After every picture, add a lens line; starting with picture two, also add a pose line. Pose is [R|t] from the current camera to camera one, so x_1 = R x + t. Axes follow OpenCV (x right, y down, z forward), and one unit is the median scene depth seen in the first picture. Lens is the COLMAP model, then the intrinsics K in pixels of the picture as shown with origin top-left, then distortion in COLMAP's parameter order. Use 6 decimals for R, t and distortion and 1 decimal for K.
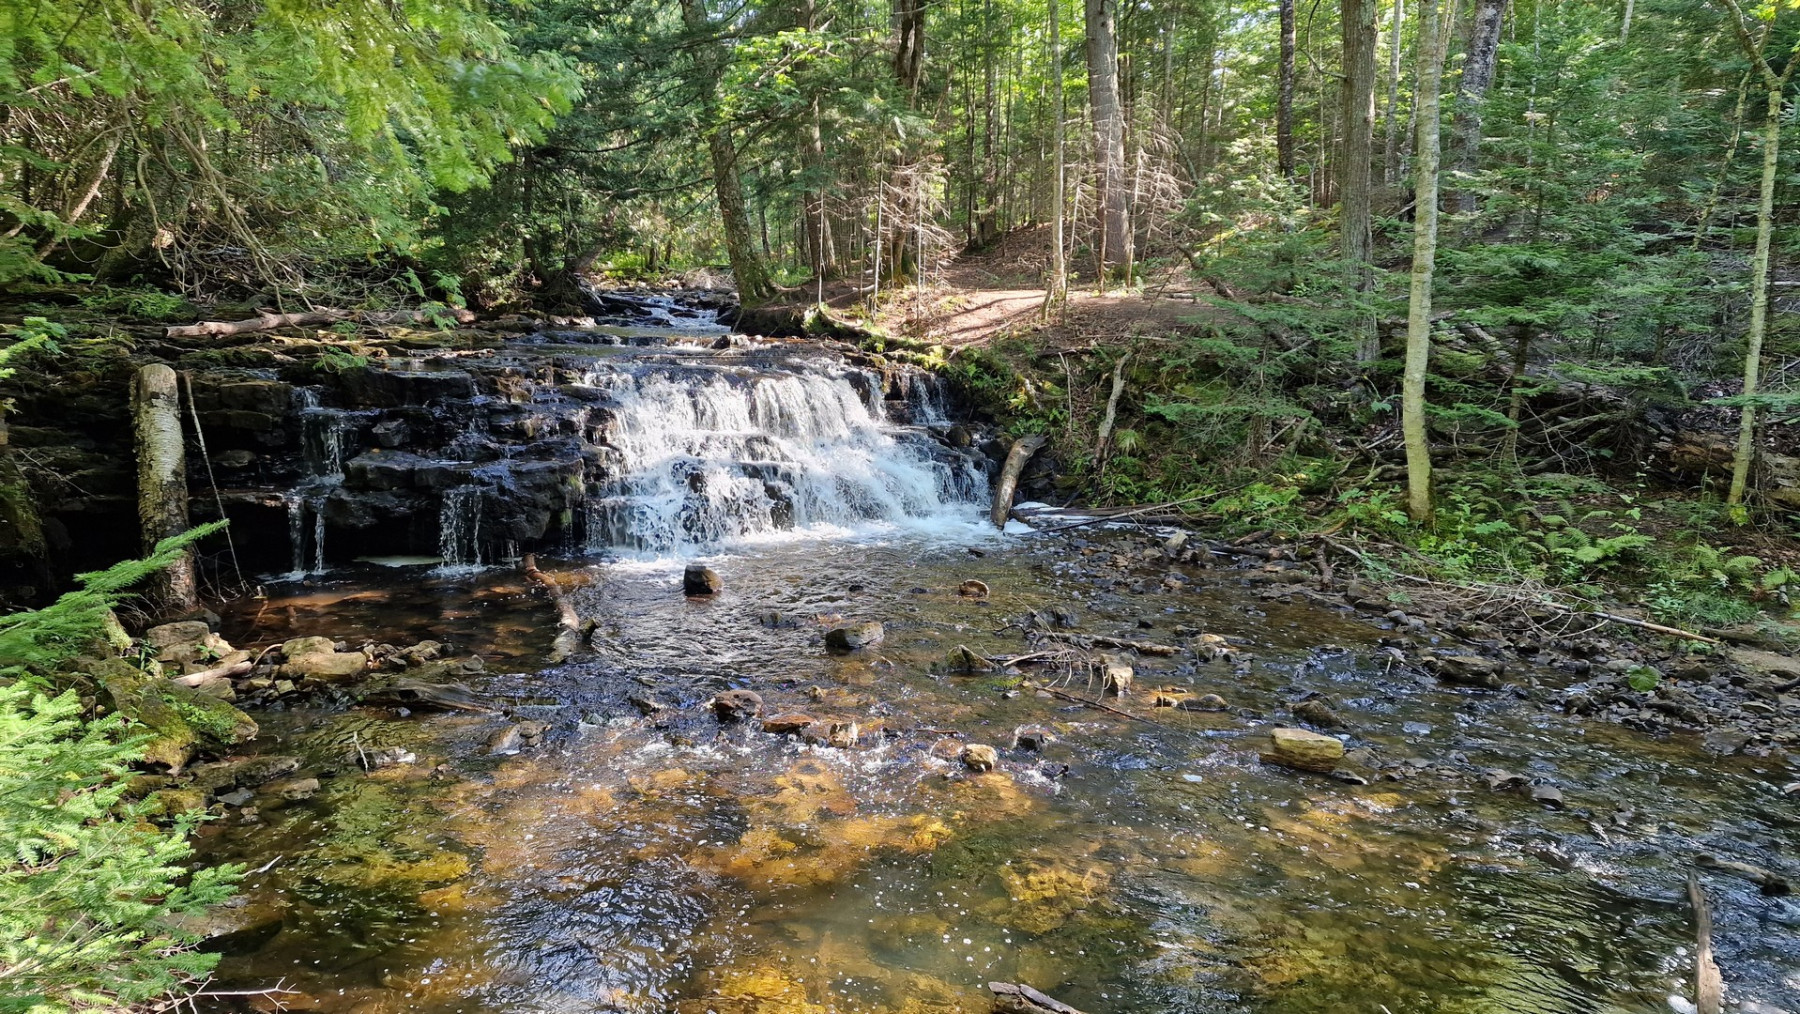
lens RADIAL K [[1198.3, 0, 906.6], [0, 1198.3, 511.1], [0, 0, 1]] dist [0.034029, -0.002183]
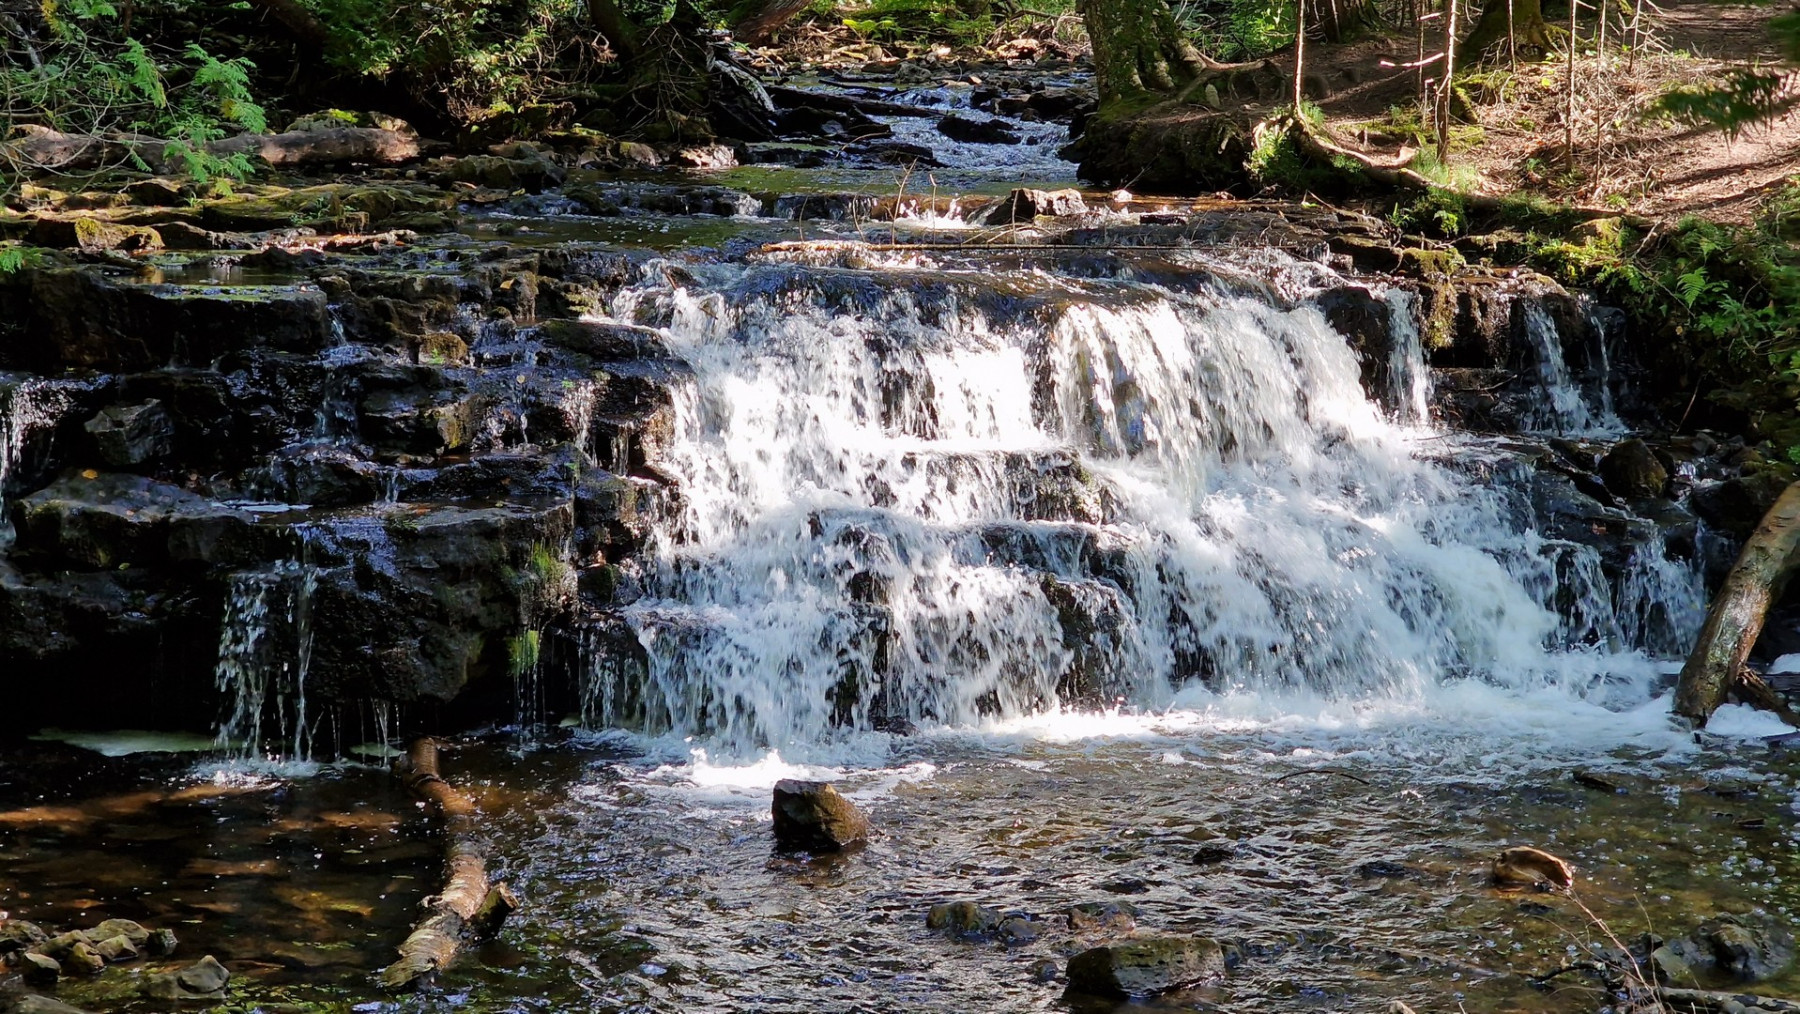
lens RADIAL K [[3473.7, 0, 902.0], [0, 3473.7, 510.4], [0, 0, 1]] dist [-0.027250, 0.000000]
pose [[0.969413, 0.019244, -0.244680, 0.098542], [-0.031966, 0.998329, -0.048131, 0.008547], [0.243345, 0.054481, 0.968409, -0.071194]]
